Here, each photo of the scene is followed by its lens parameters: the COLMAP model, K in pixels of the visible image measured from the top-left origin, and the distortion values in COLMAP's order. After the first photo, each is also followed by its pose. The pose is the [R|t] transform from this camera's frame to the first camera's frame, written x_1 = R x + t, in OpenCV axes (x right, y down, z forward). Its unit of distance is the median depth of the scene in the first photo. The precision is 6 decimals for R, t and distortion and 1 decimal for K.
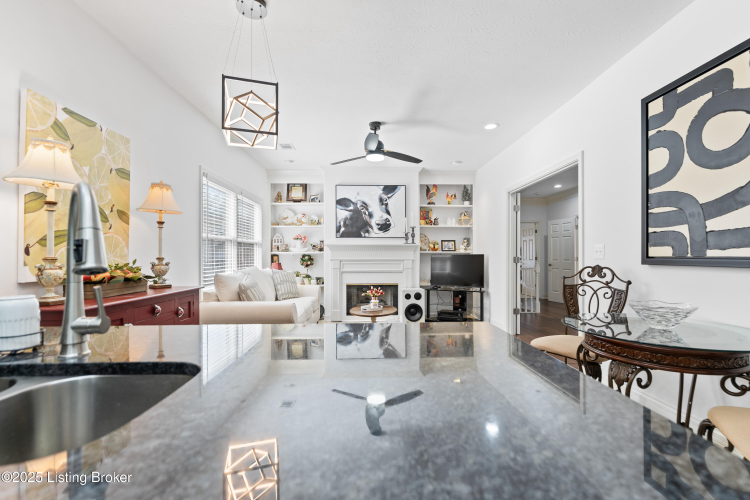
lens RADIAL K [[336.2, 0, 377.7], [0, 336.2, 256.3], [0, 0, 1]] dist [-0.004061, 0.001428]
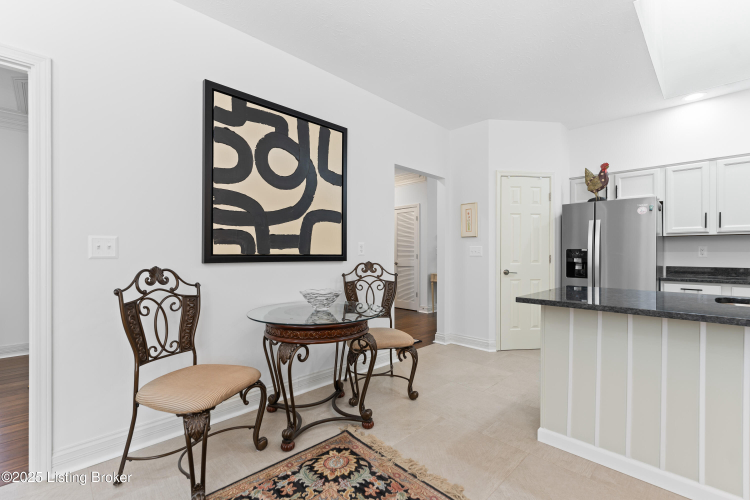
lens RADIAL K [[336.2, 0, 378.0], [0, 336.2, 251.6], [0, 0, 1]] dist [-0.004061, 0.001428]
pose [[-0.681730, 0.001270, 0.731603, -0.078880], [-0.002580, 0.999988, -0.004140, -0.001816], [-0.731599, -0.004710, -0.681719, 0.542550]]
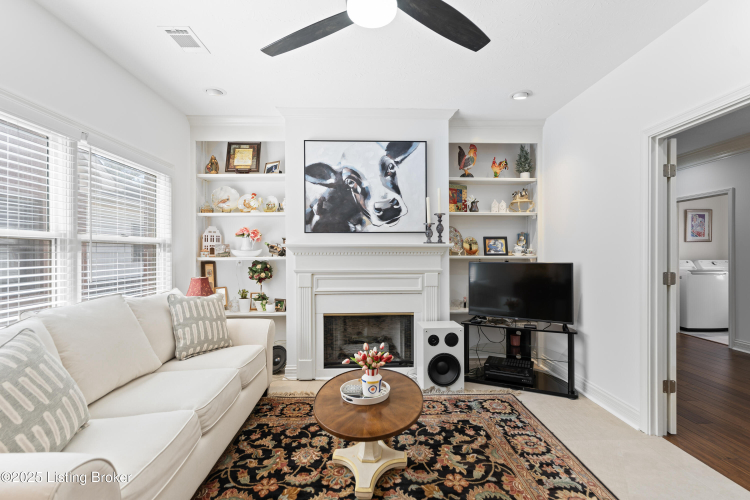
lens RADIAL K [[336.2, 0, 377.0], [0, 336.2, 252.1], [0, 0, 1]] dist [-0.004061, 0.001428]
pose [[0.999998, -0.001583, -0.001021, -0.001150], [0.001584, 0.999998, 0.001256, -0.024300], [0.001019, -0.001257, 0.999999, 0.441981]]
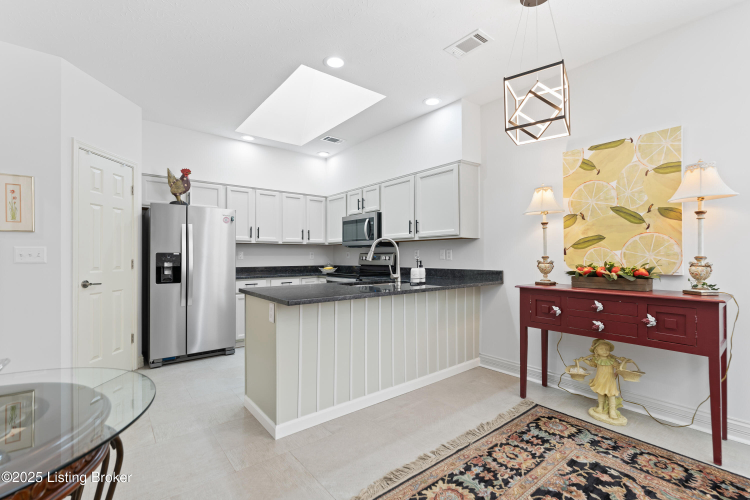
lens RADIAL K [[336.2, 0, 376.8], [0, 336.2, 254.6], [0, 0, 1]] dist [-0.004061, 0.001428]
pose [[-0.800988, 0.001152, -0.598679, 0.198967], [0.006735, 0.999952, -0.007087, -0.000039], [0.598642, -0.009708, -0.800958, 0.533130]]
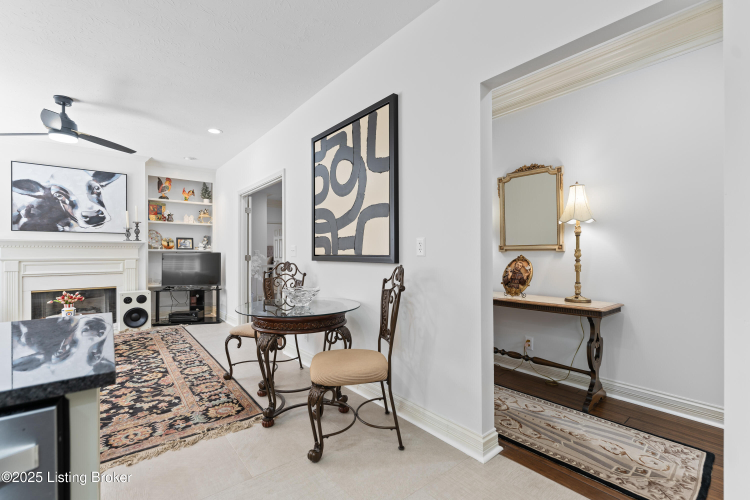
lens RADIAL K [[336.2, 0, 379.2], [0, 336.2, 252.4], [0, 0, 1]] dist [-0.004061, 0.001428]
pose [[0.794617, 0.000720, 0.607110, 0.077126], [0.002946, 0.999983, -0.005041, -0.000437], [-0.607103, 0.005794, 0.794602, -0.101770]]
